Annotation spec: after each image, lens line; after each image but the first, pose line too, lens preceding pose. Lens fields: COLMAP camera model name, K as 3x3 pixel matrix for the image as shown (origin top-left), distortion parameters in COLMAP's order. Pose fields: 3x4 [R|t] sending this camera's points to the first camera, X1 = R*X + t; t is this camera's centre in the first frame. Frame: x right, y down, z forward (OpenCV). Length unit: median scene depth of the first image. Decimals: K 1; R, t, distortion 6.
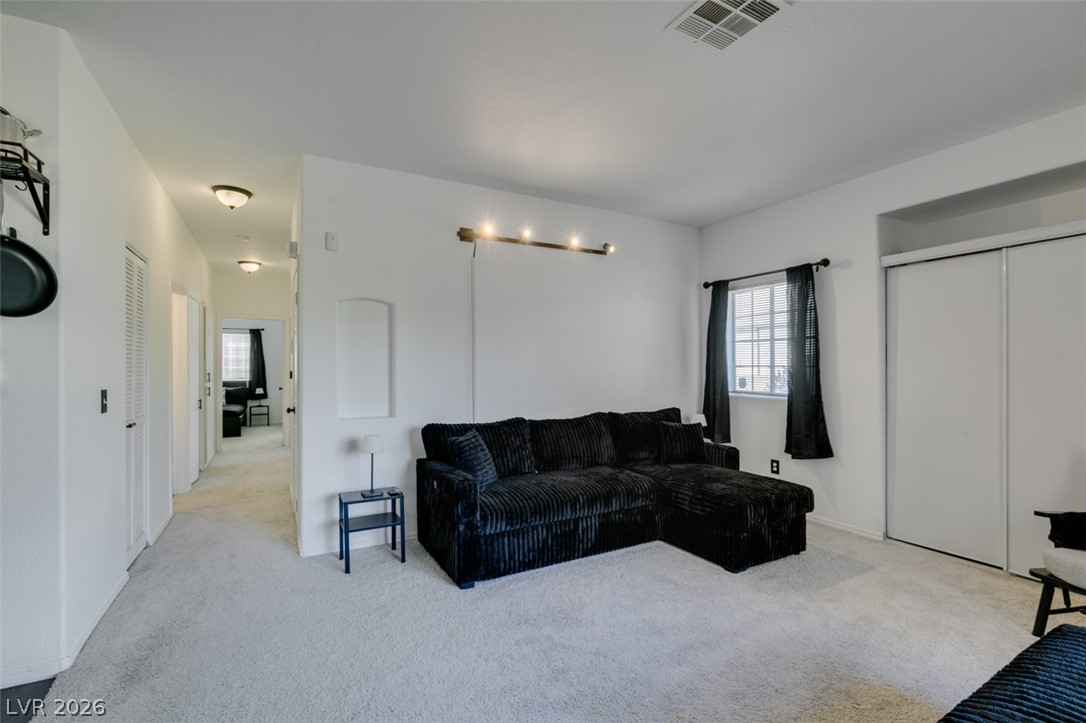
lens RADIAL K [[486.3, 0, 543.0], [0, 486.3, 366.6], [0, 0, 1]] dist [-0.000472, -0.000016]
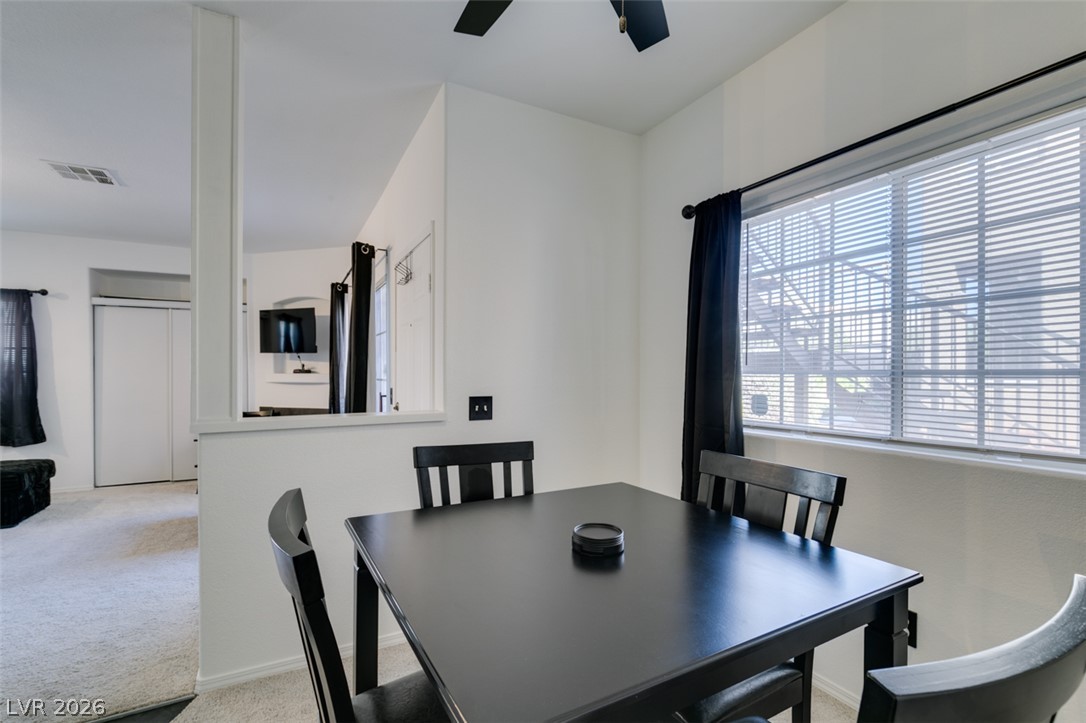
lens RADIAL K [[489.0, 0, 538.9], [0, 489.0, 373.7], [0, 0, 1]] dist [-0.001975, -0.000102]
pose [[0.021178, 0.000231, 0.999776, -0.808987], [-0.000929, 1.000000, -0.000212, 0.004271], [-0.999775, -0.000924, 0.021179, -0.412611]]
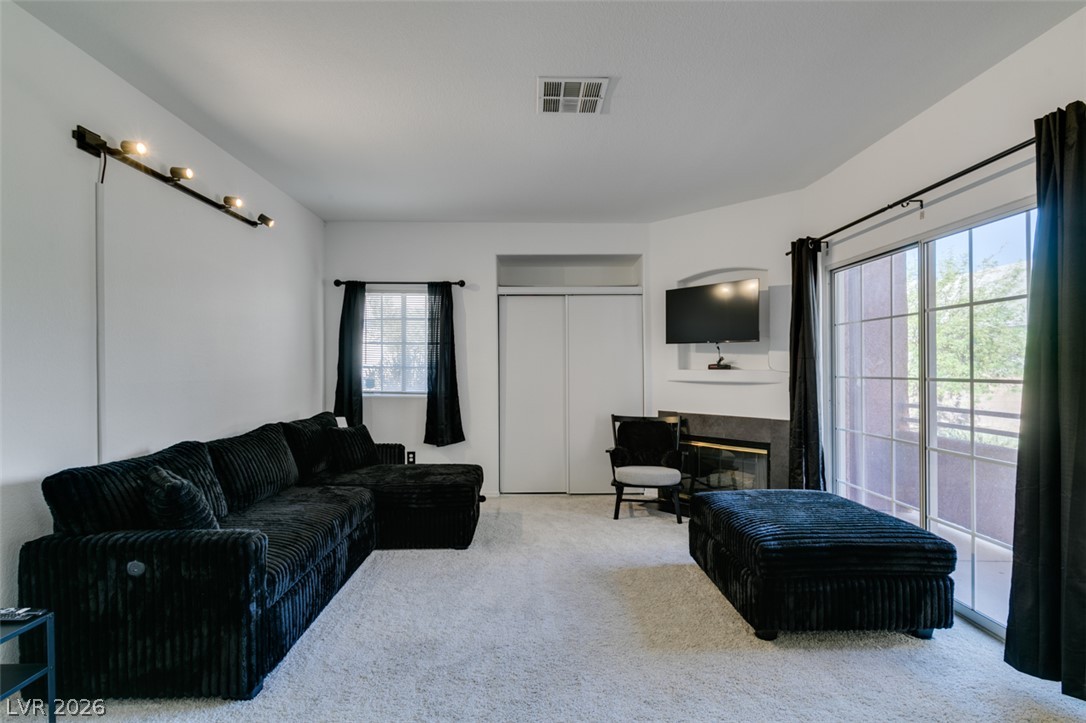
lens RADIAL K [[486.3, 0, 543.0], [0, 486.3, 366.6], [0, 0, 1]] dist [-0.000472, -0.000016]
pose [[0.470939, 0.004426, 0.882155, -0.472246], [-0.002147, 0.999990, -0.003871, 0.001513], [-0.882163, -0.000071, 0.470944, 0.273696]]
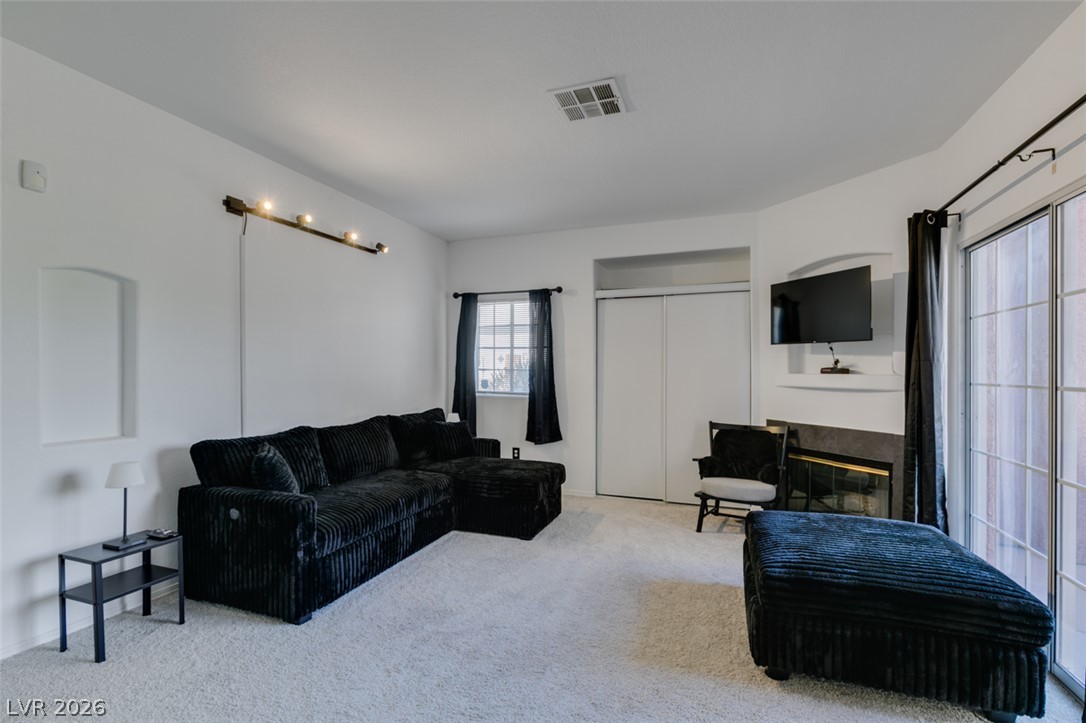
lens RADIAL K [[489.4, 0, 545.4], [0, 489.4, 371.9], [0, 0, 1]] dist [-0.003091, -0.000612]
pose [[0.759180, 0.003431, 0.650872, -0.333723], [-0.006924, 0.999972, 0.002806, 0.000553], [-0.650844, -0.006637, 0.759183, 0.045471]]
